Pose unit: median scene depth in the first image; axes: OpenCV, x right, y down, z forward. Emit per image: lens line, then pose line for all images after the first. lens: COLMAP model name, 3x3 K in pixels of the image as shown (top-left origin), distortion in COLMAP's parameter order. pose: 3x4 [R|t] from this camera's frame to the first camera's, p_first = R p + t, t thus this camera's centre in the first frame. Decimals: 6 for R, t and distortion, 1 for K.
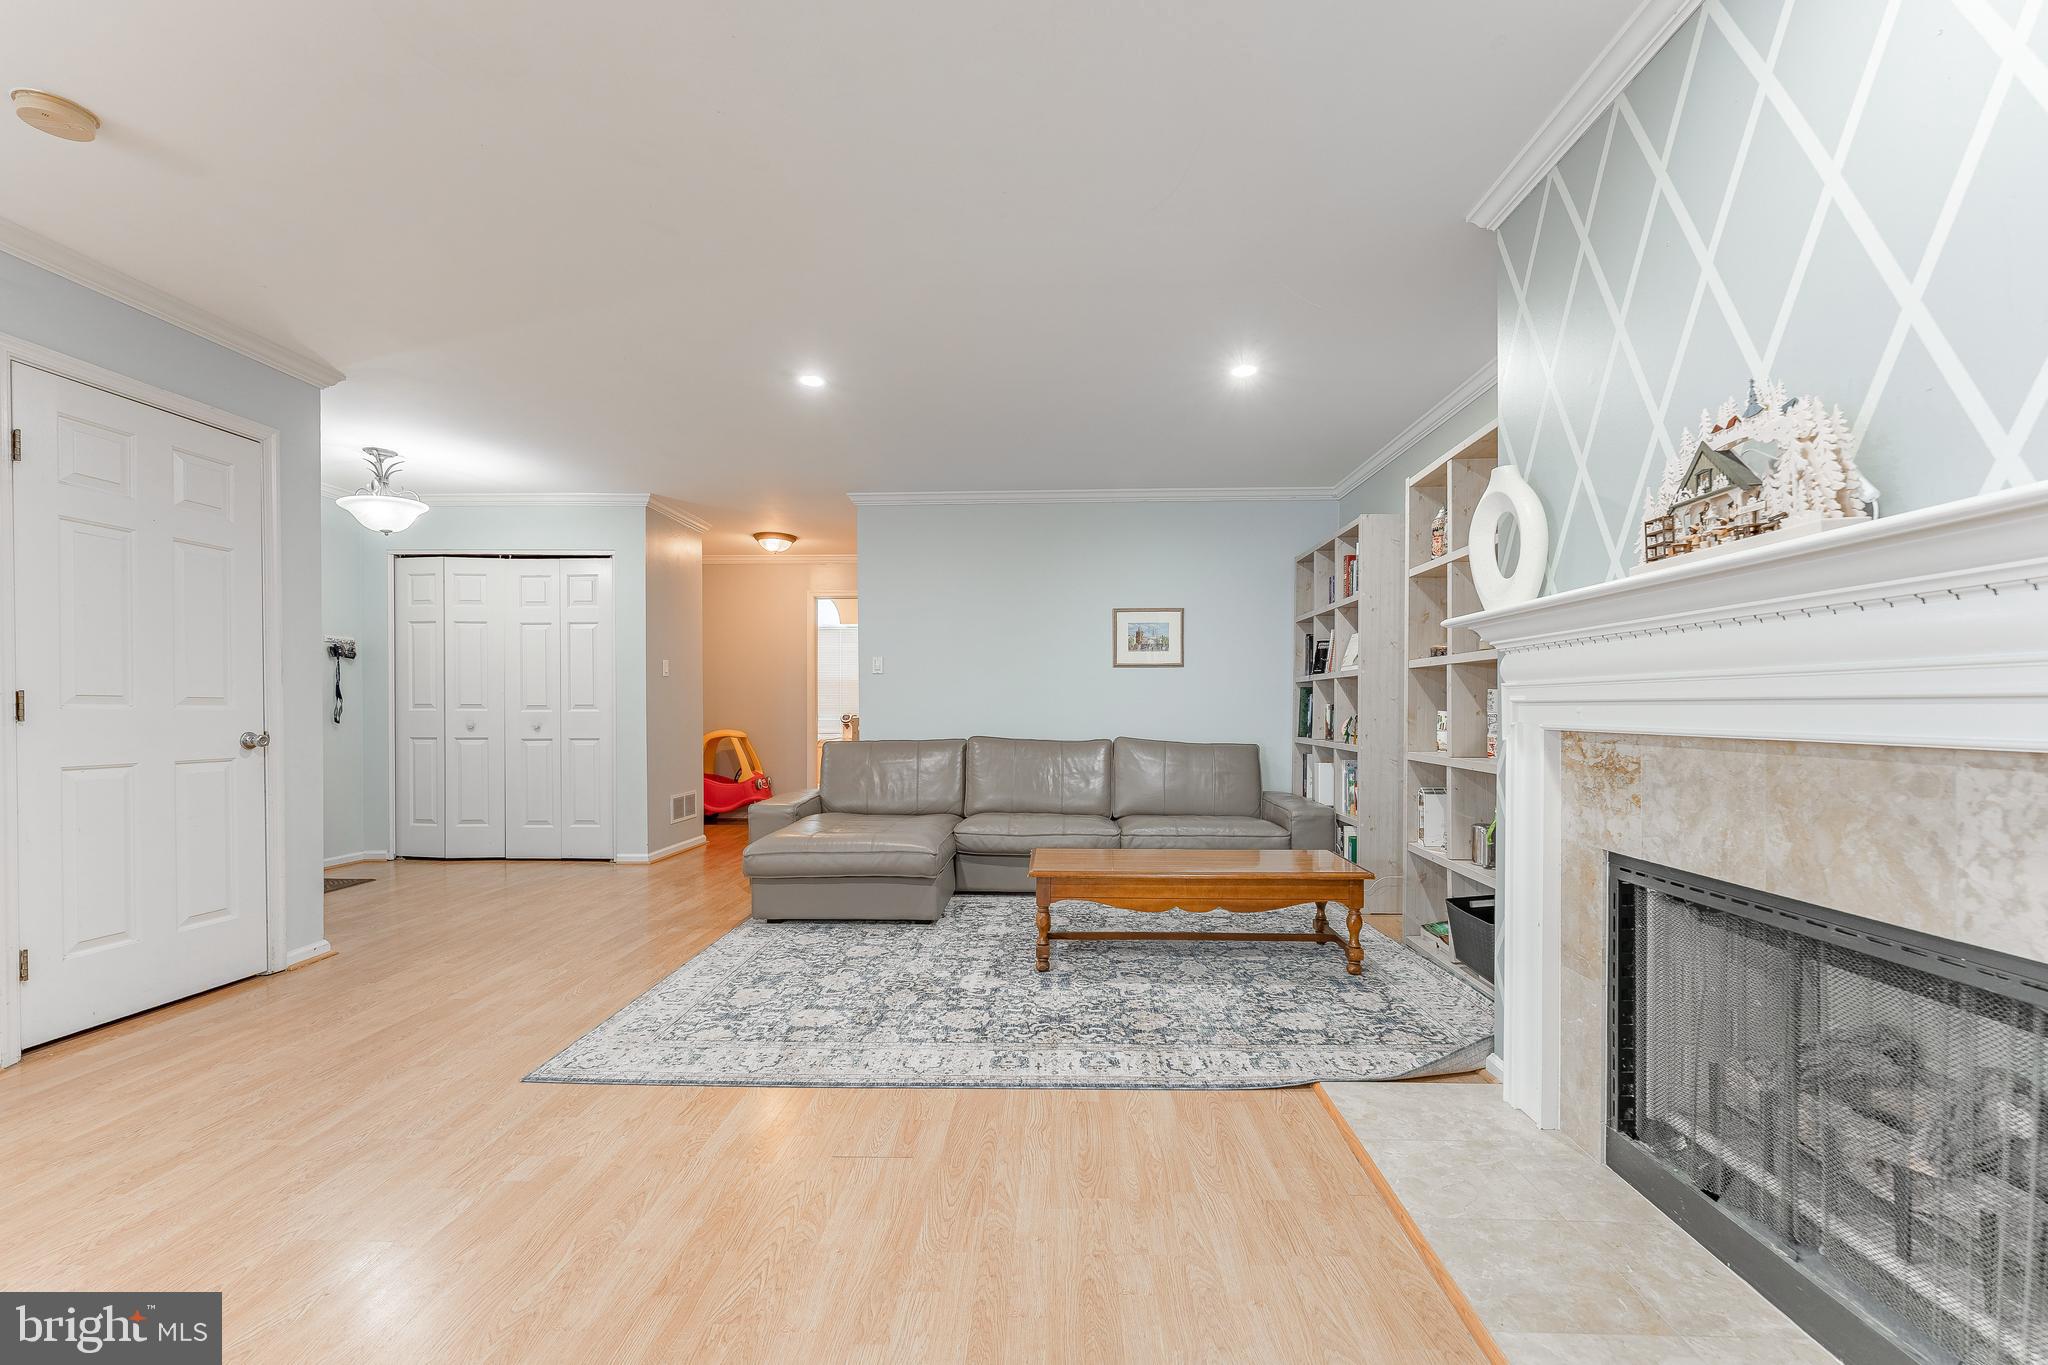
lens RADIAL K [[831.5, 0, 1031.1], [0, 831.5, 714.2], [0, 0, 1]] dist [0.003541, -0.002574]
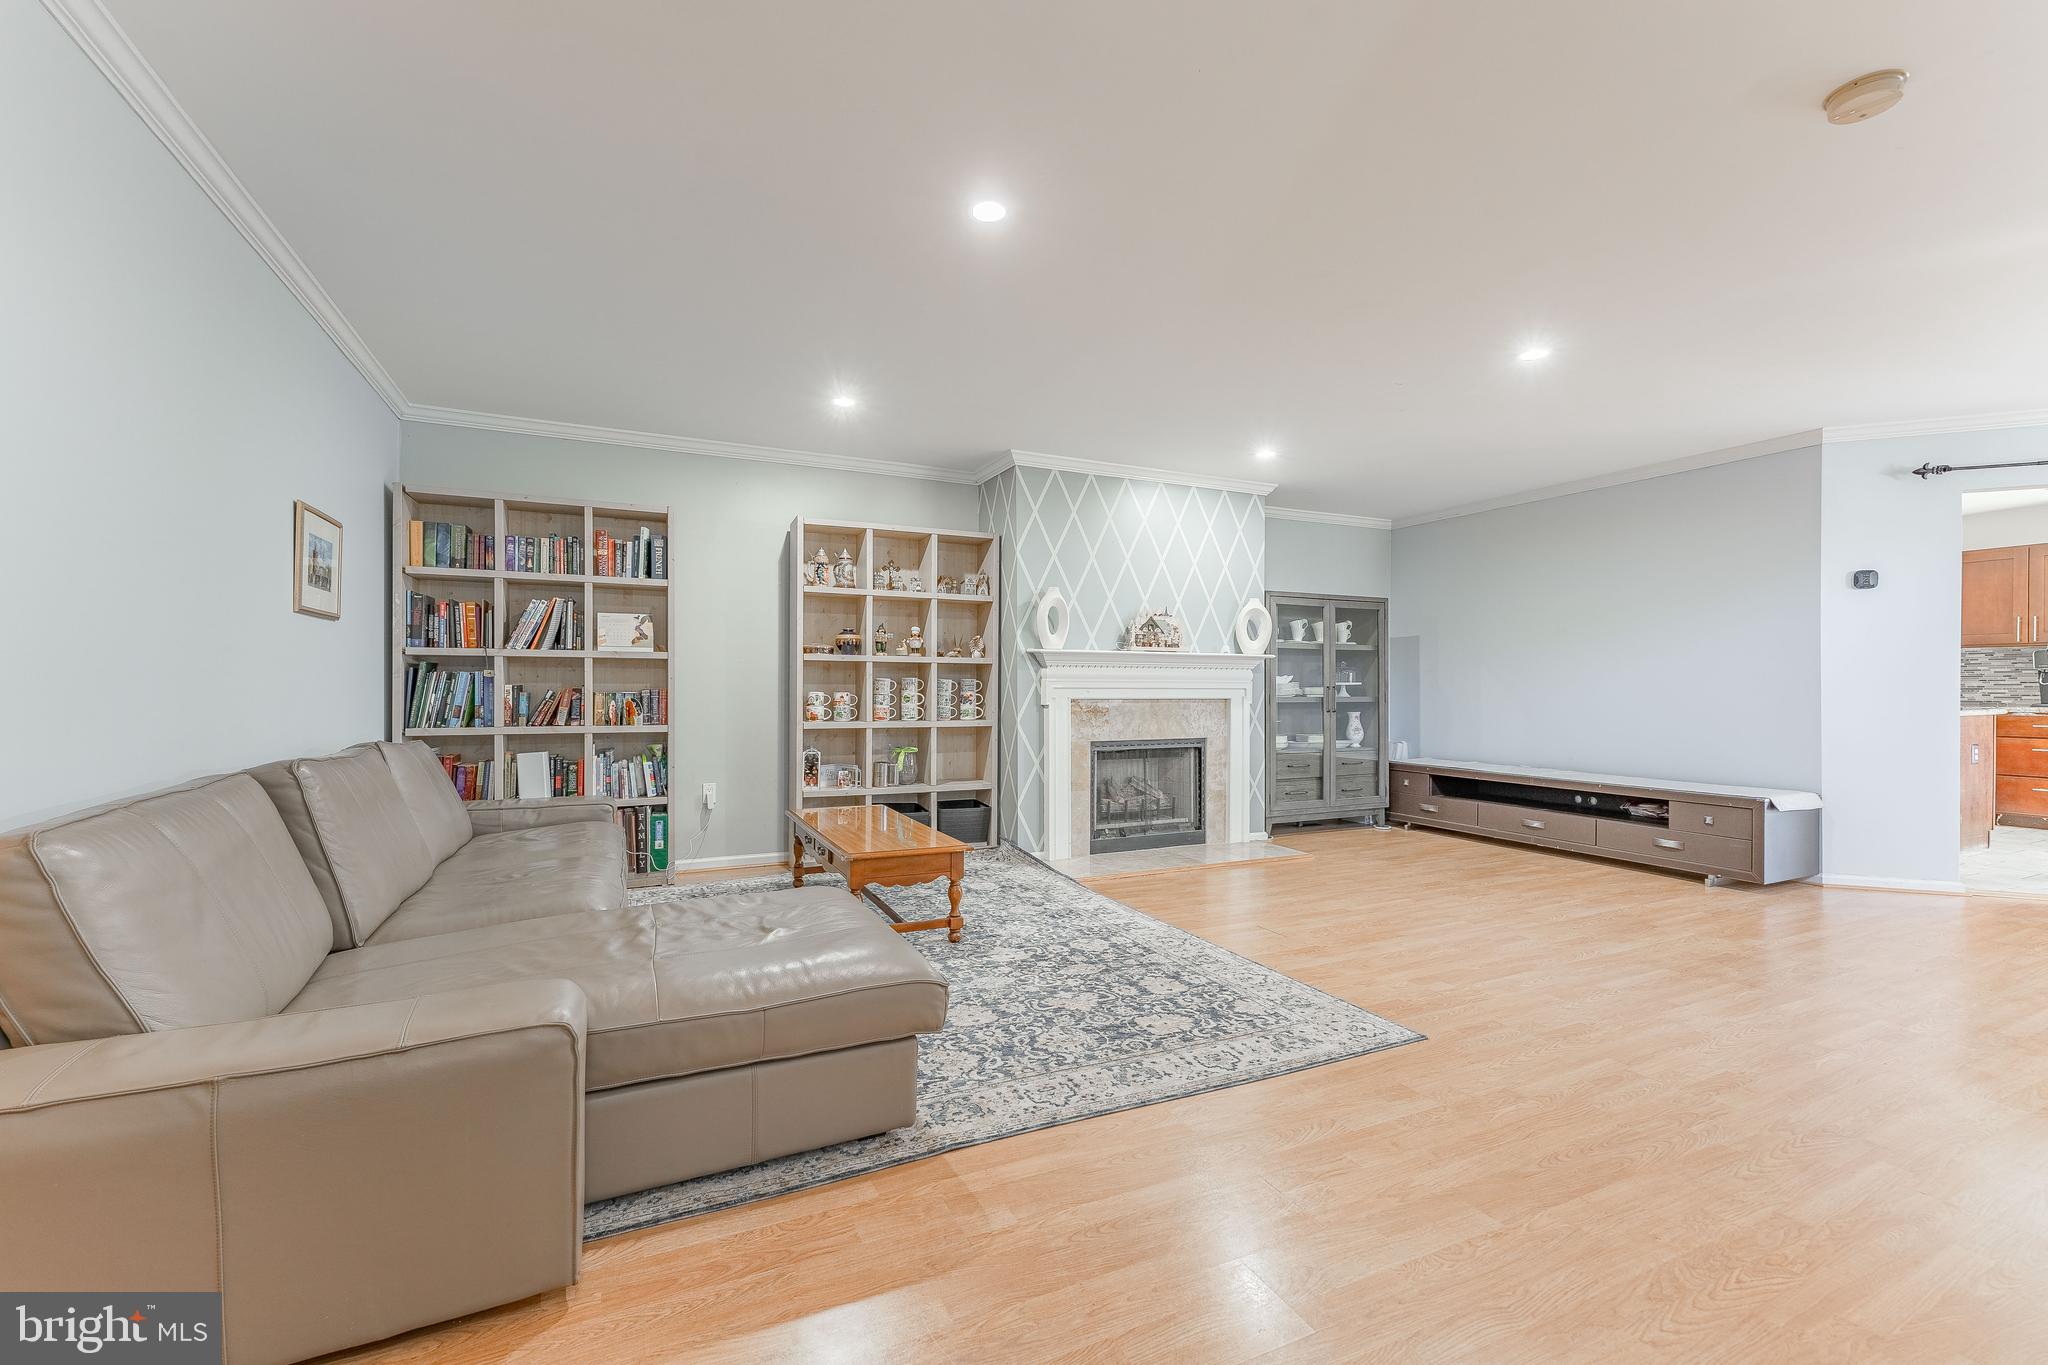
lens RADIAL K [[831.5, 0, 1008.1], [0, 831.5, 688.4], [0, 0, 1]] dist [0.003541, -0.002574]
pose [[-0.437347, -0.002865, 0.899289, -1.053677], [0.003379, 0.999983, 0.004829, -0.017649], [-0.899287, 0.005151, -0.437329, 1.534861]]
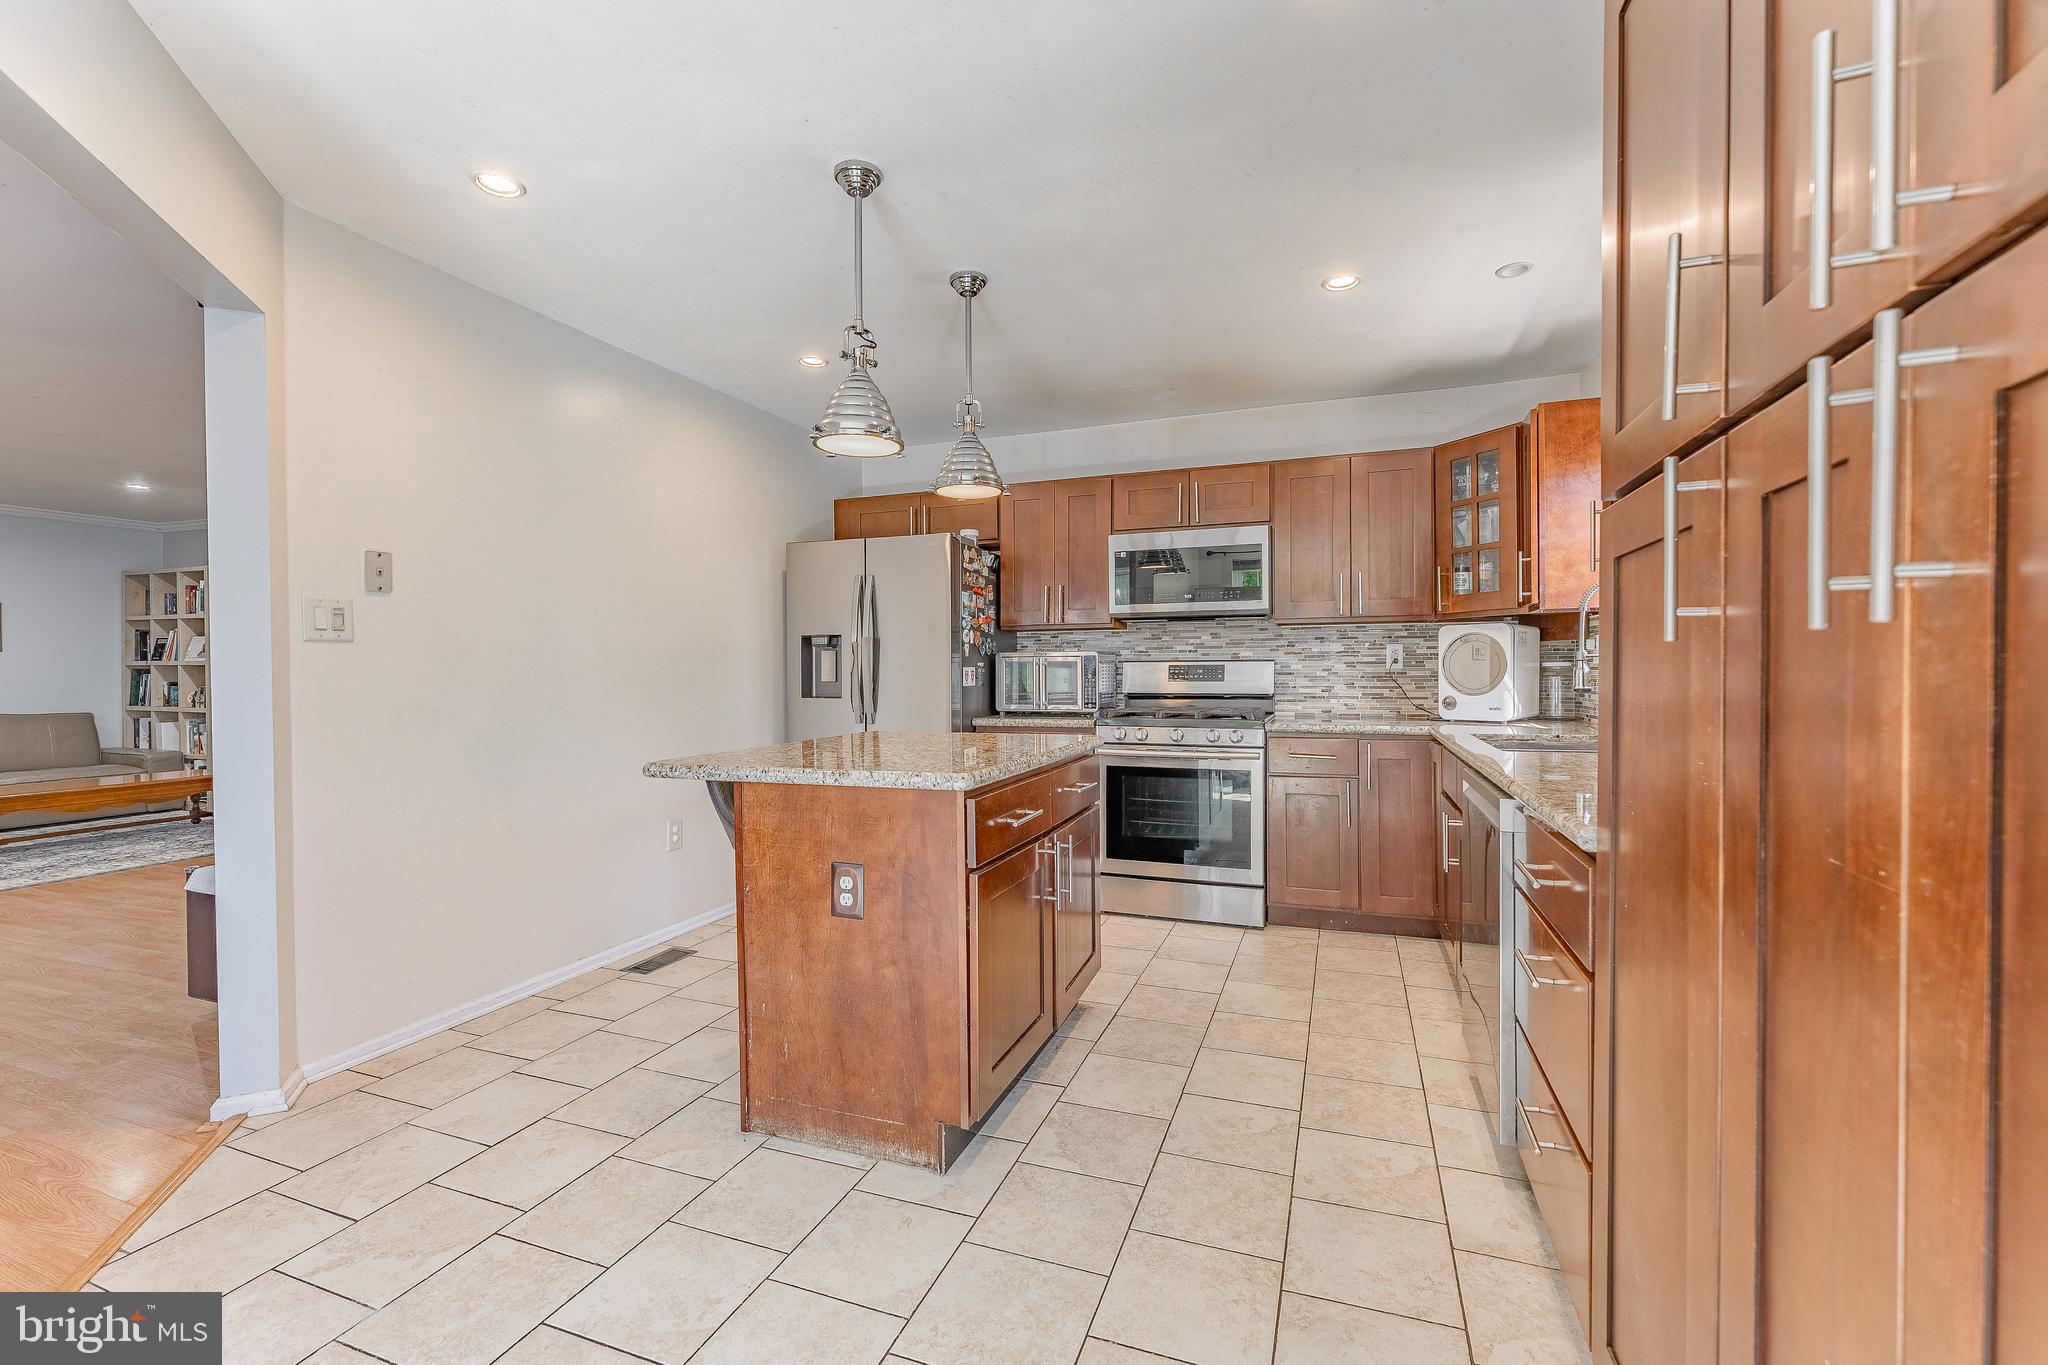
lens RADIAL K [[831.5, 0, 1023.8], [0, 831.5, 684.1], [0, 0, 1]] dist [0.003541, -0.002574]
pose [[0.313010, -0.012055, 0.949673, -0.915520], [0.009081, 0.999912, 0.009700, -0.015048], [-0.949706, 0.005587, 0.313092, -1.443523]]
